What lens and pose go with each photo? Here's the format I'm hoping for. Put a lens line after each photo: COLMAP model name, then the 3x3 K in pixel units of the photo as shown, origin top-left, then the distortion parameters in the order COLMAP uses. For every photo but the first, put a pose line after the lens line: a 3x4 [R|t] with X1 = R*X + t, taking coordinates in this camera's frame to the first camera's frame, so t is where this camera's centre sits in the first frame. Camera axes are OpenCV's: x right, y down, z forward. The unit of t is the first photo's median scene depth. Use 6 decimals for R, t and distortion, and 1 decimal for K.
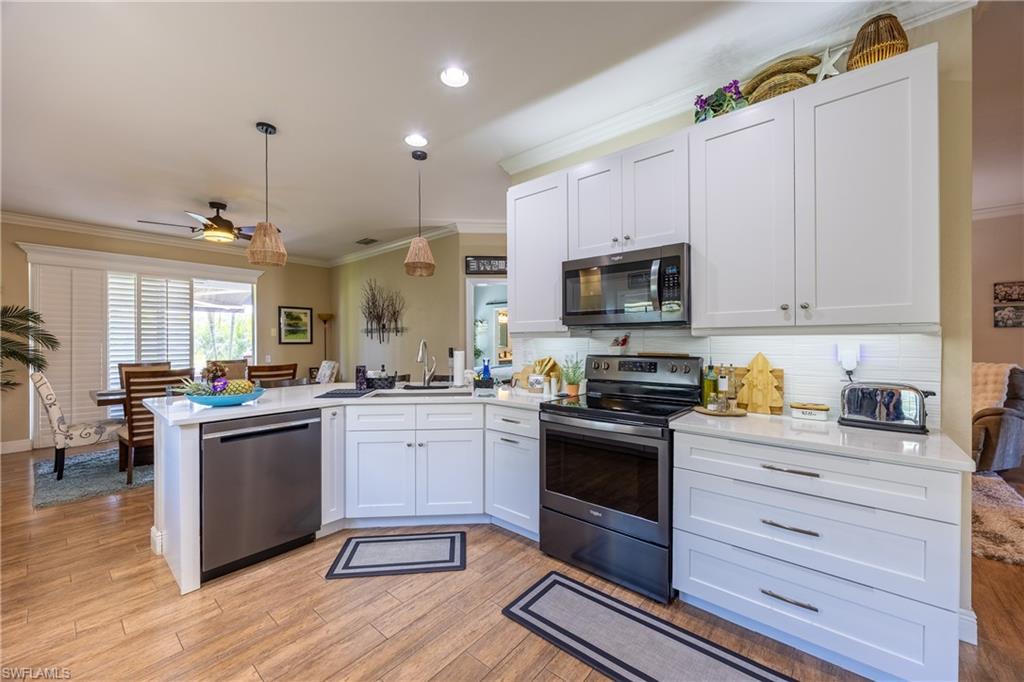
lens RADIAL K [[400.3, 0, 522.6], [0, 400.3, 342.2], [0, 0, 1]] dist [-0.010762, -0.000366]
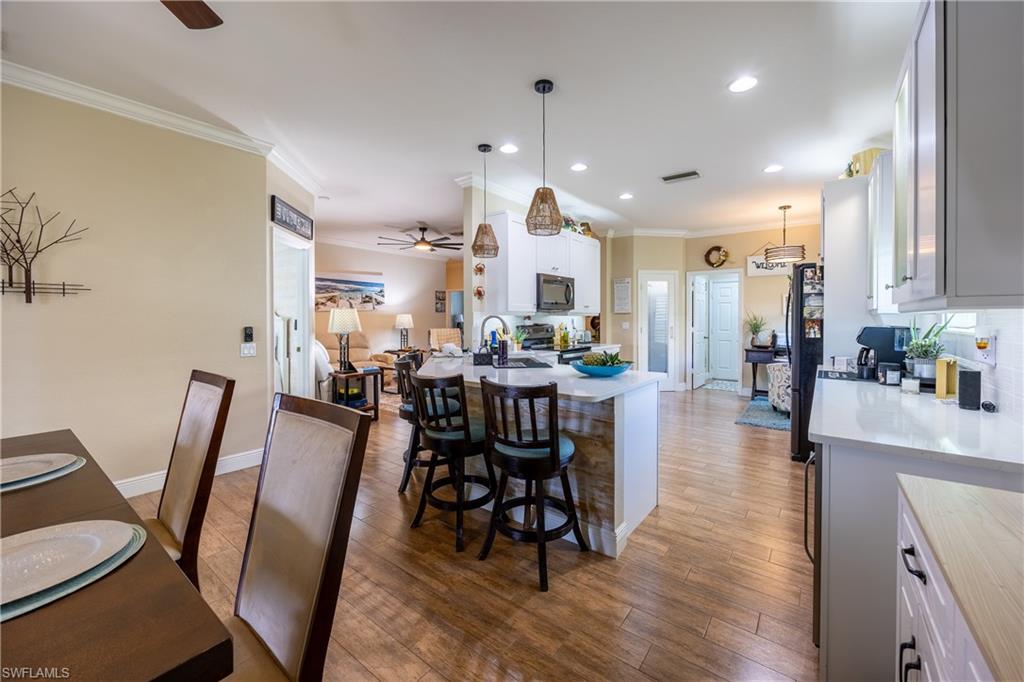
lens RADIAL K [[400.3, 0, 521.2], [0, 400.3, 324.5], [0, 0, 1]] dist [-0.010762, -0.000366]
pose [[-0.048605, -0.012676, 0.998738, -2.223525], [0.003243, 0.999912, 0.012849, 0.005069], [-0.998813, 0.003864, -0.048559, 1.552022]]
